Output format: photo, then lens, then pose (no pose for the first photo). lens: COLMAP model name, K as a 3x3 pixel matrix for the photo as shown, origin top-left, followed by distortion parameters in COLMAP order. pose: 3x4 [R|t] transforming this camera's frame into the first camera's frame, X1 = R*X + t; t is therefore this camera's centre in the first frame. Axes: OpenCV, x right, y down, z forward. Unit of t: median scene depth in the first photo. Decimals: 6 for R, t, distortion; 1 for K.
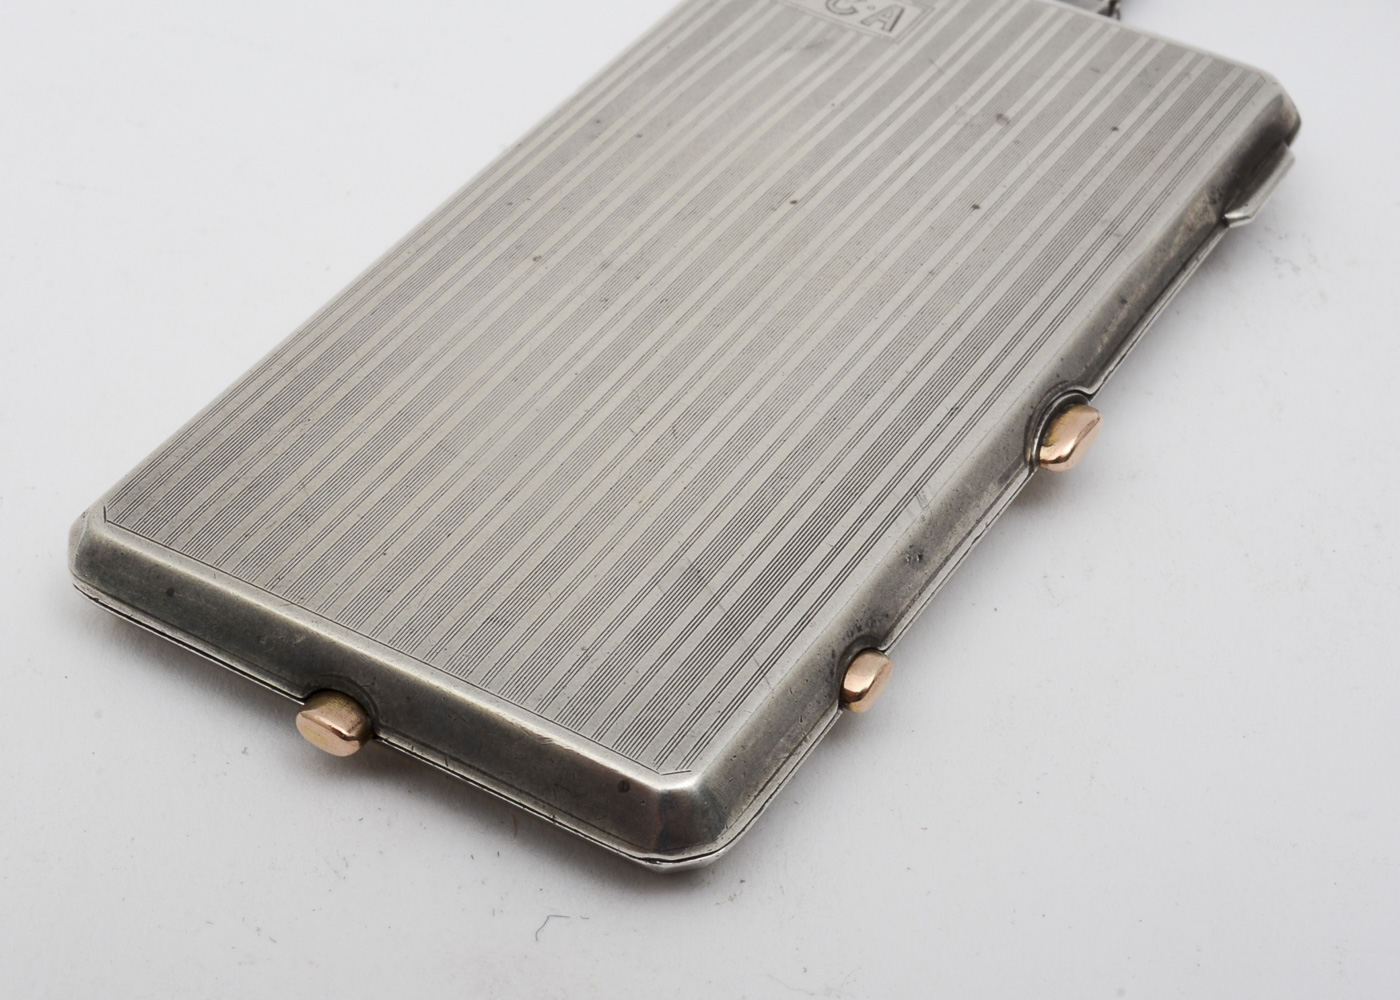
lens RADIAL K [[3056.7, 0, 700.0], [0, 3056.7, 500.0], [0, 0, 1]] dist [-0.021720, -0.134047]
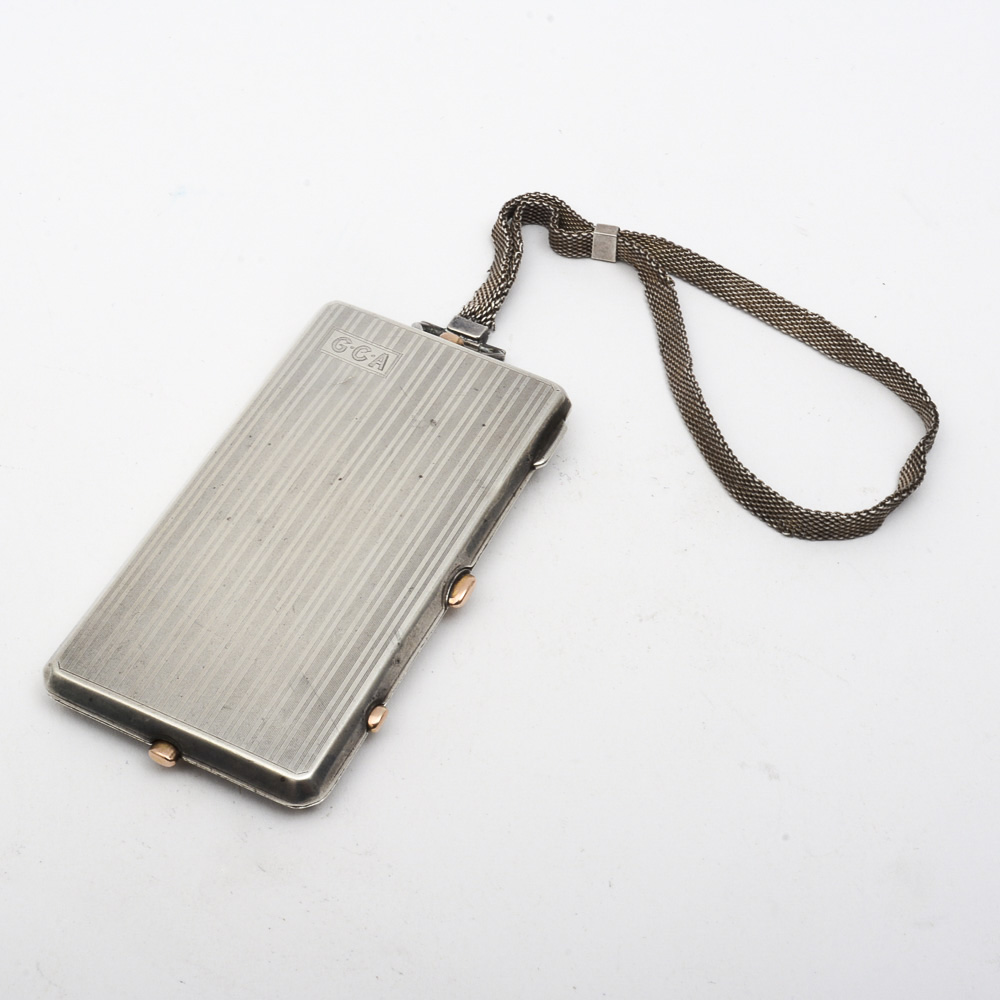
lens RADIAL K [[2436.6, 0, 500.0], [0, 2436.6, 500.0], [0, 0, 1]] dist [-0.024719, 0.097127]
pose [[0.995994, -0.060114, 0.066205, 0.029831], [0.050402, 0.988913, 0.139682, -0.347029], [-0.073868, -0.135785, 0.987981, -0.837936]]
